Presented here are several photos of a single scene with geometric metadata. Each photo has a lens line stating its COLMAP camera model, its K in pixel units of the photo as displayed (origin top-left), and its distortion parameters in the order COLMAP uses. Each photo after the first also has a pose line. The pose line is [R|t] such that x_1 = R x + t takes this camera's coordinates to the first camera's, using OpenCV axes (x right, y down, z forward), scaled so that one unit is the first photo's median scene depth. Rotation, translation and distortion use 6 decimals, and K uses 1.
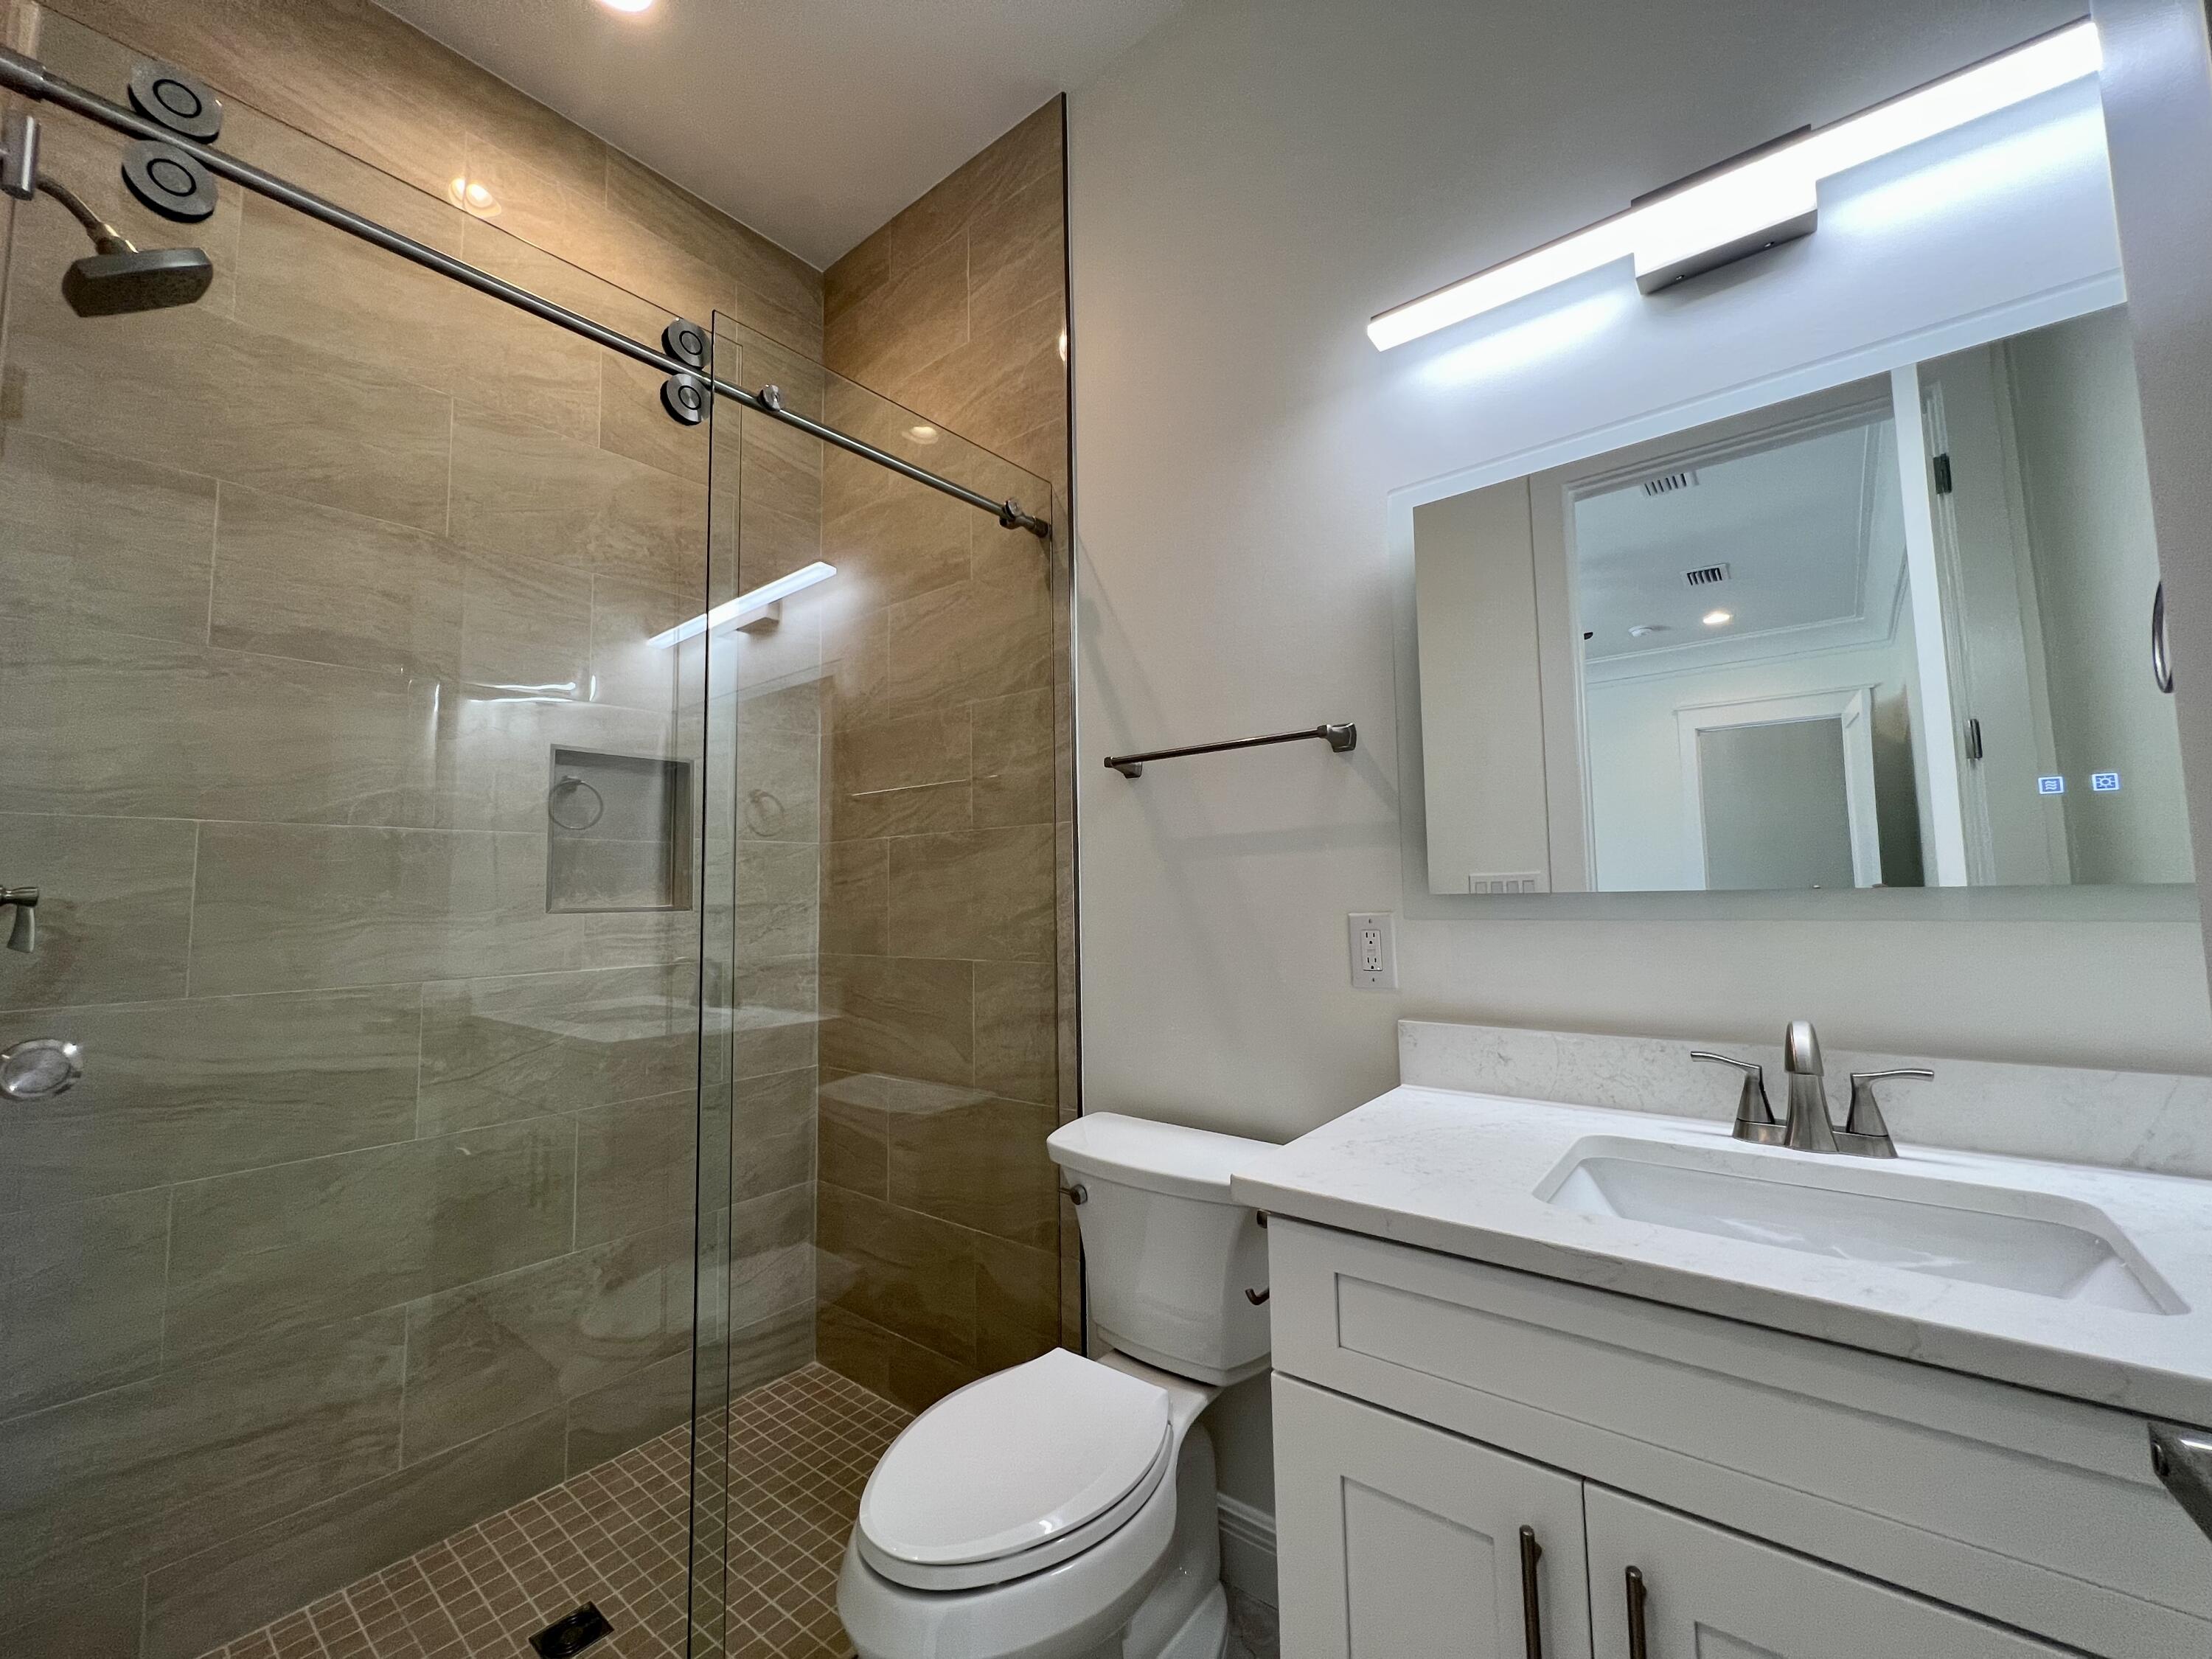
lens RADIAL K [[885.0, 0, 1099.8], [0, 885.0, 821.7], [0, 0, 1]] dist [-0.001407, 0.000200]
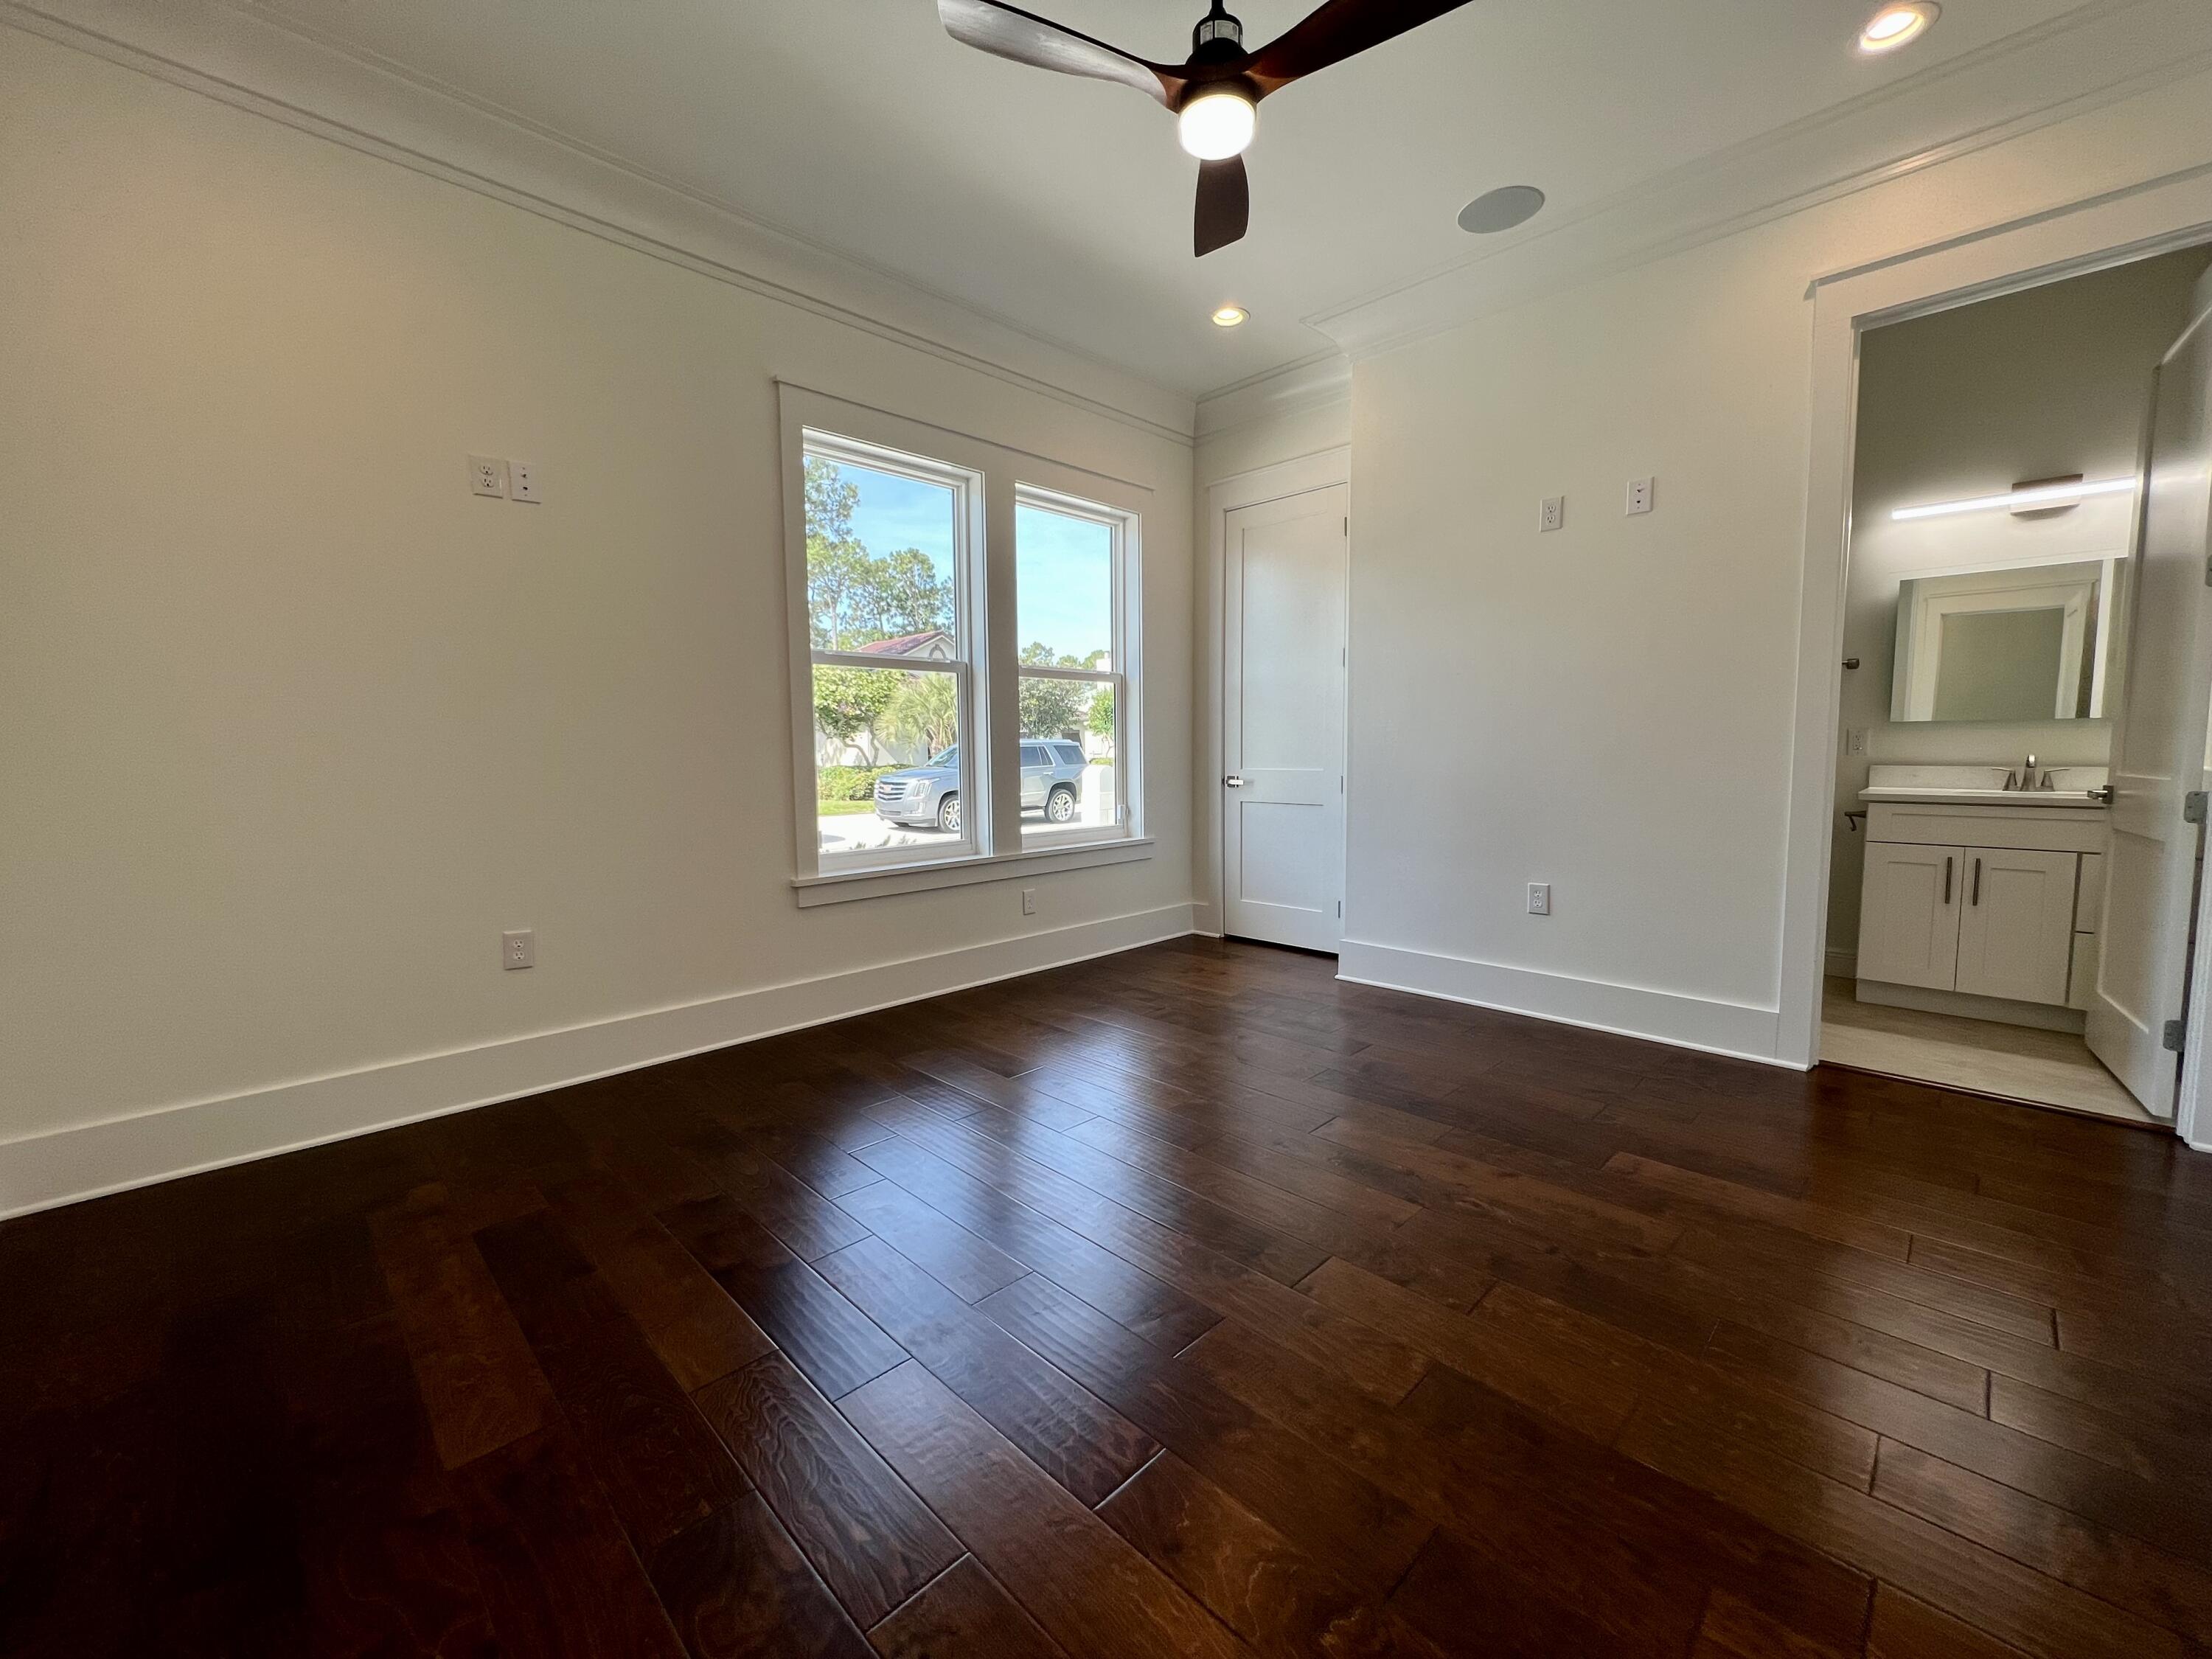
lens RADIAL K [[885.0, 0, 1099.8], [0, 885.0, 821.7], [0, 0, 1]] dist [-0.001407, 0.000200]
pose [[0.995172, 0.007186, -0.097880, -2.413750], [0.010345, 0.984080, 0.177427, -0.164857], [0.097597, -0.177582, 0.979254, -2.699022]]
